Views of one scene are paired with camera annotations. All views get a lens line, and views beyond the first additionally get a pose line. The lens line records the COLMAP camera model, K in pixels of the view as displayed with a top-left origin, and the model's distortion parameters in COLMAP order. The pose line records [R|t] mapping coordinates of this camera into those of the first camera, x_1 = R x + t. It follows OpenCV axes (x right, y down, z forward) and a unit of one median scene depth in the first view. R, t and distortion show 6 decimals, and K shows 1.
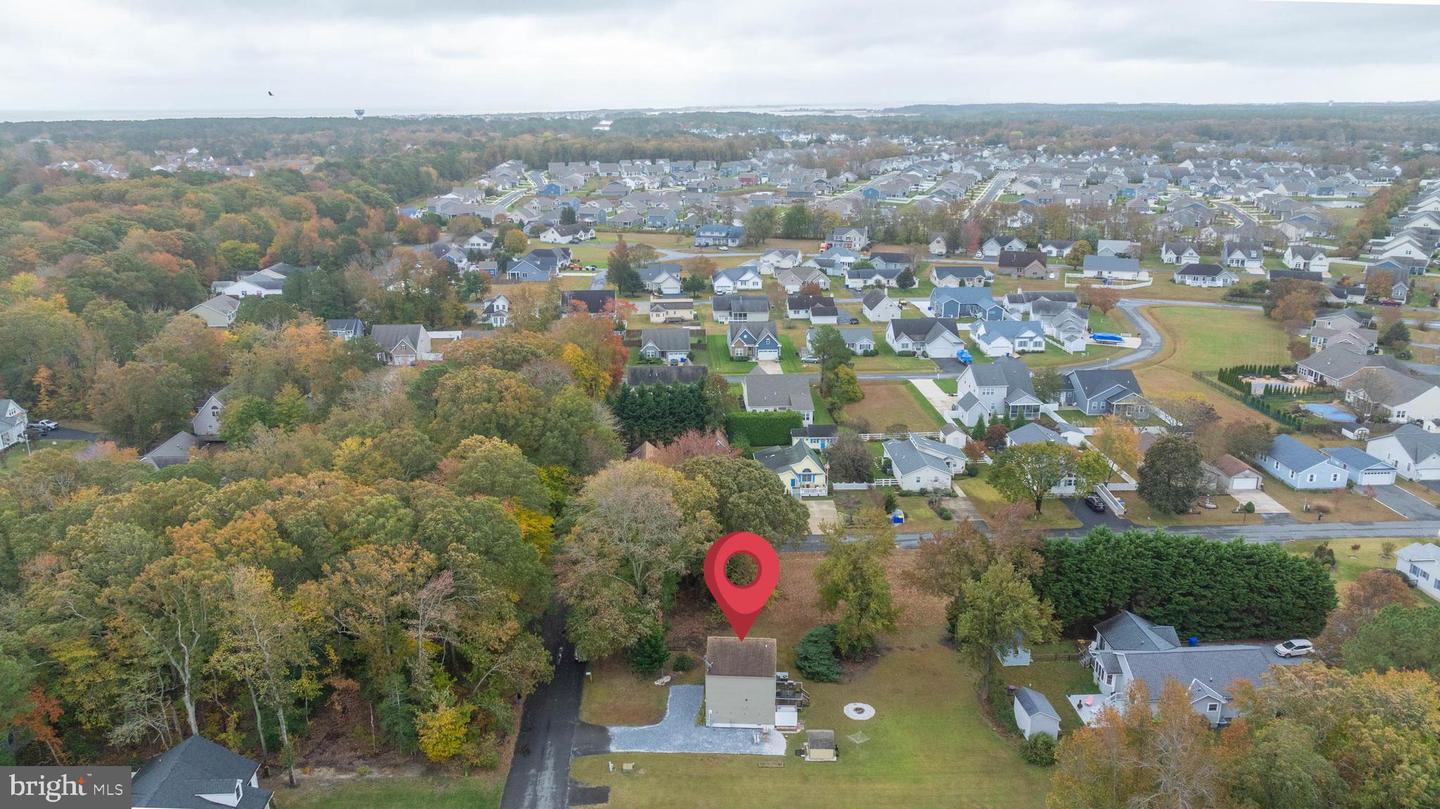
lens RADIAL K [[1019.7, 0, 720.0], [0, 1019.7, 404.5], [0, 0, 1]] dist [0.001942, 0.002479]
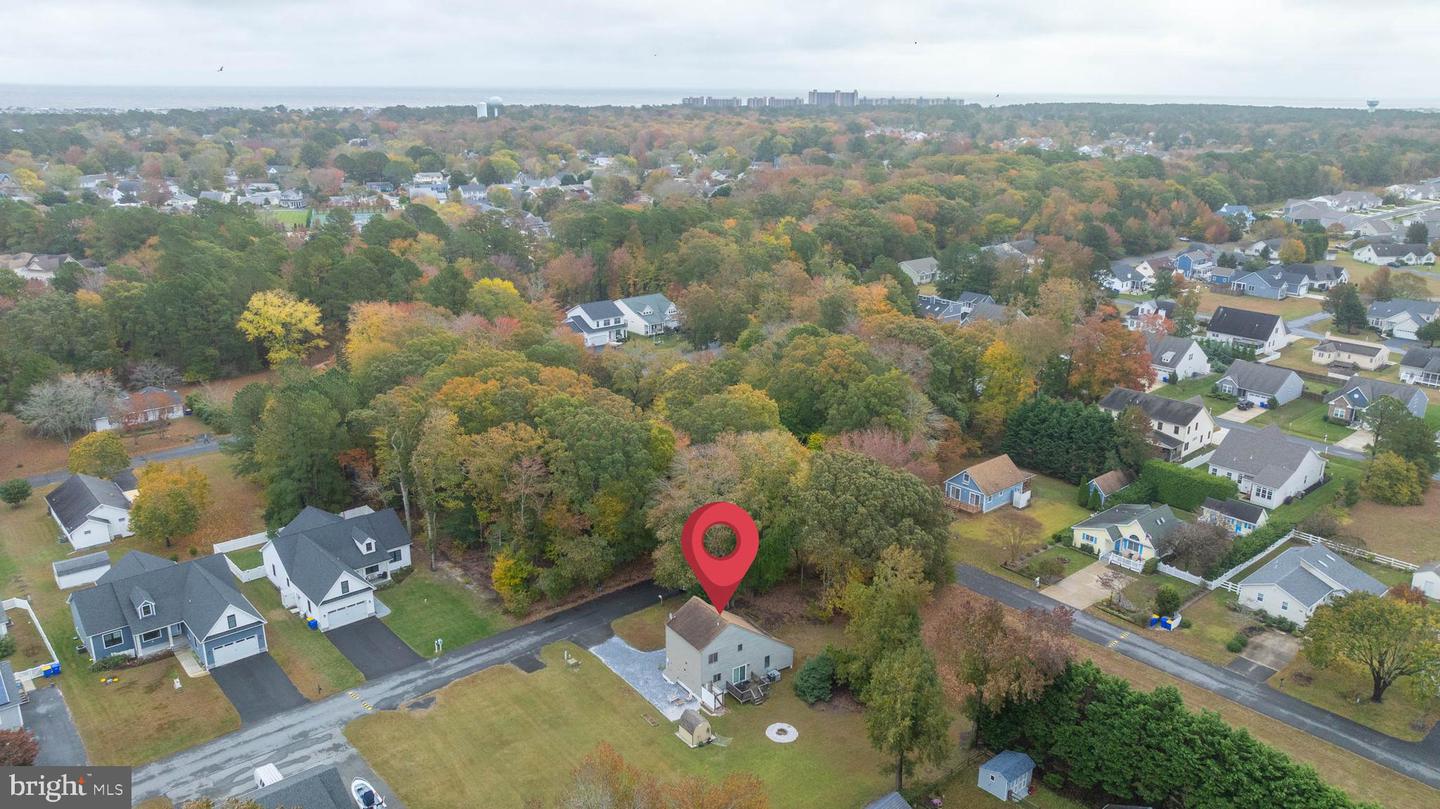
lens RADIAL K [[1058.7, 0, 720.0], [0, 1058.7, 404.5], [0, 0, 1]] dist [-0.015542, -0.000042]
pose [[0.627546, 0.240795, -0.740408, 0.429890], [-0.238372, 0.964728, 0.111712, -0.047757], [0.741191, 0.106388, 0.662810, 0.165233]]
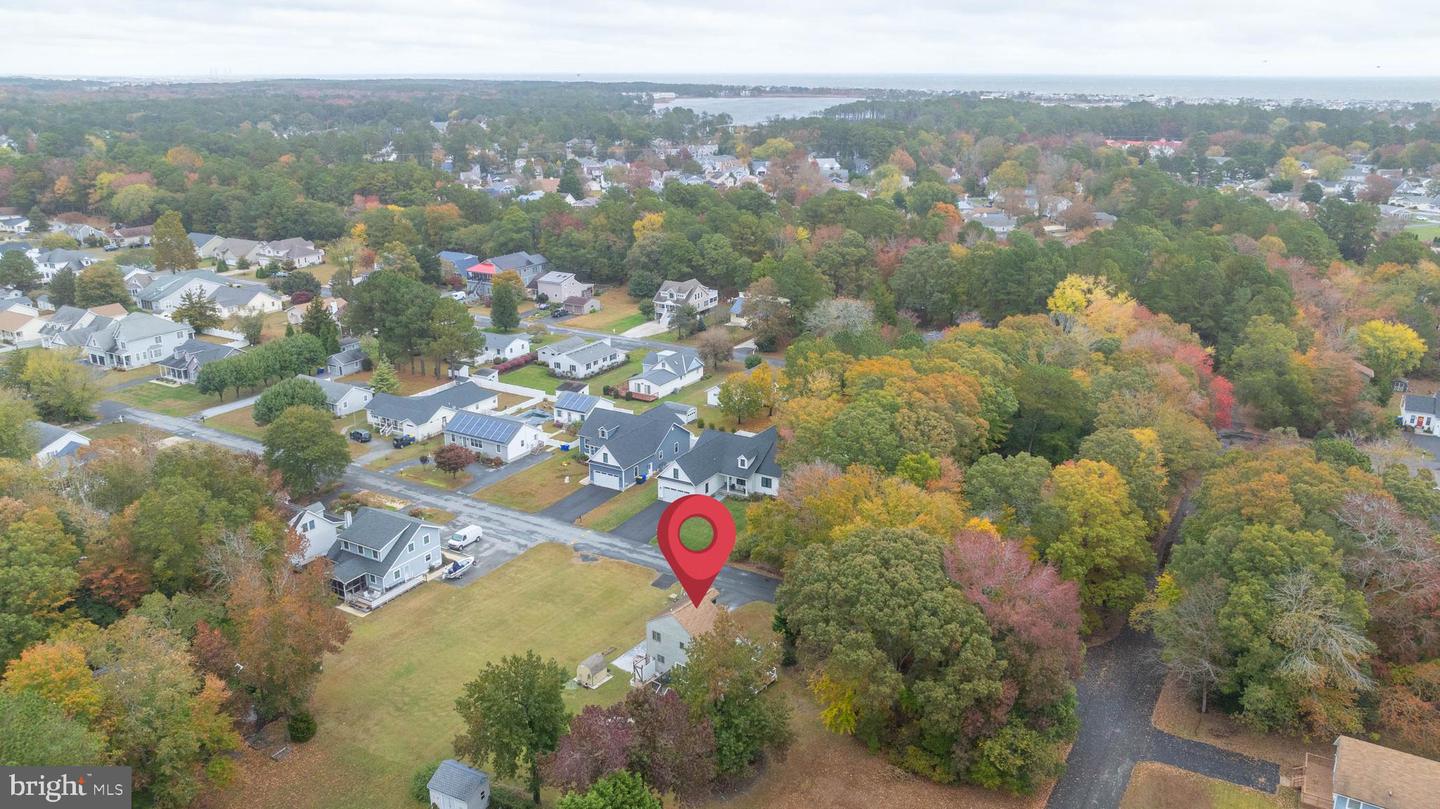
lens RADIAL K [[1058.7, 0, 720.0], [0, 1058.7, 404.5], [0, 0, 1]] dist [-0.015542, -0.000042]
pose [[-0.549494, 0.261739, -0.793441, 0.447571], [-0.238849, 0.860819, 0.449379, -0.235395], [0.800630, 0.436444, -0.410499, 0.782216]]
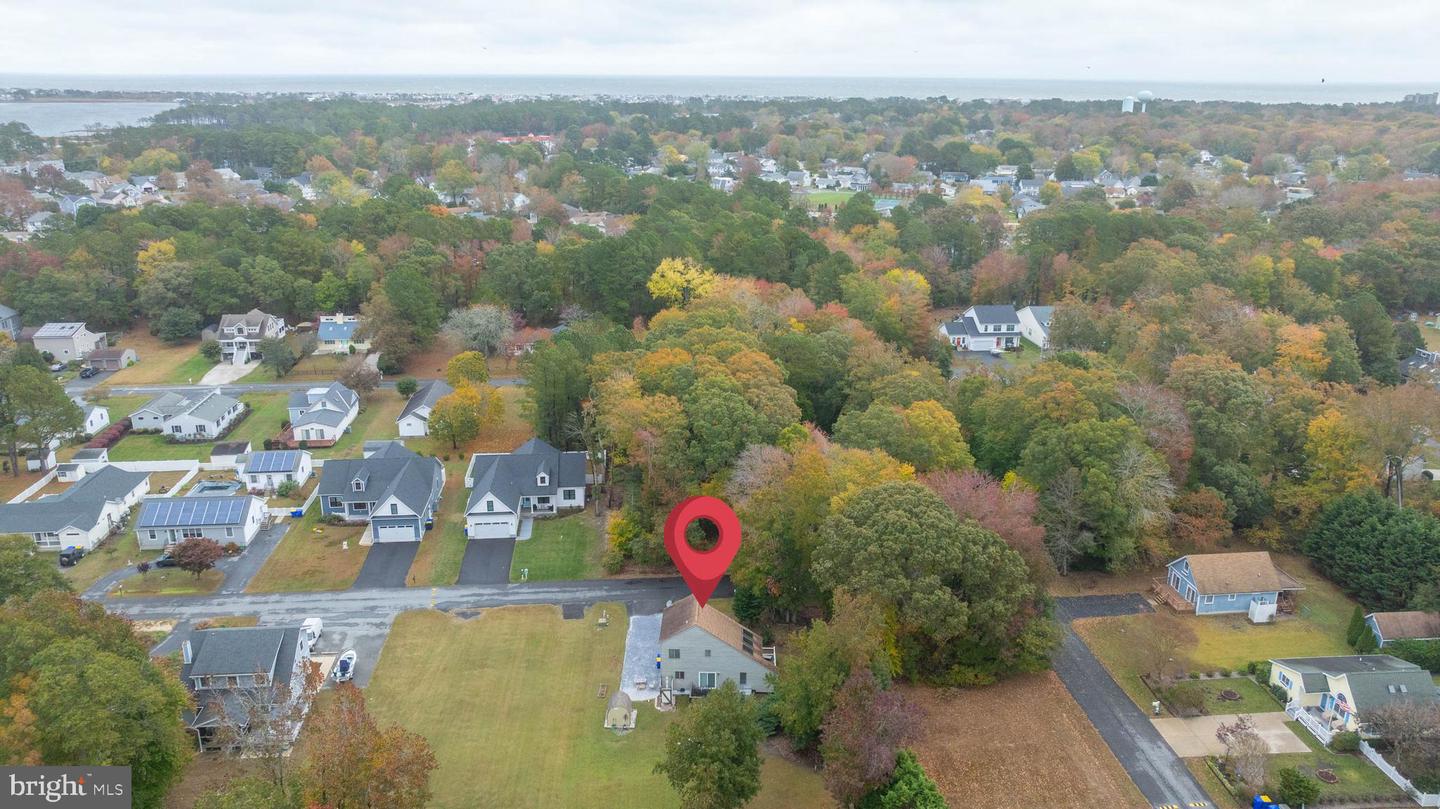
lens RADIAL K [[1058.7, 0, 720.0], [0, 1058.7, 404.5], [0, 0, 1]] dist [-0.015542, -0.000042]
pose [[0.050442, 0.310338, -0.949287, 0.536732], [-0.294841, 0.912761, 0.282730, -0.141753], [0.954214, 0.265627, 0.137542, 0.473238]]
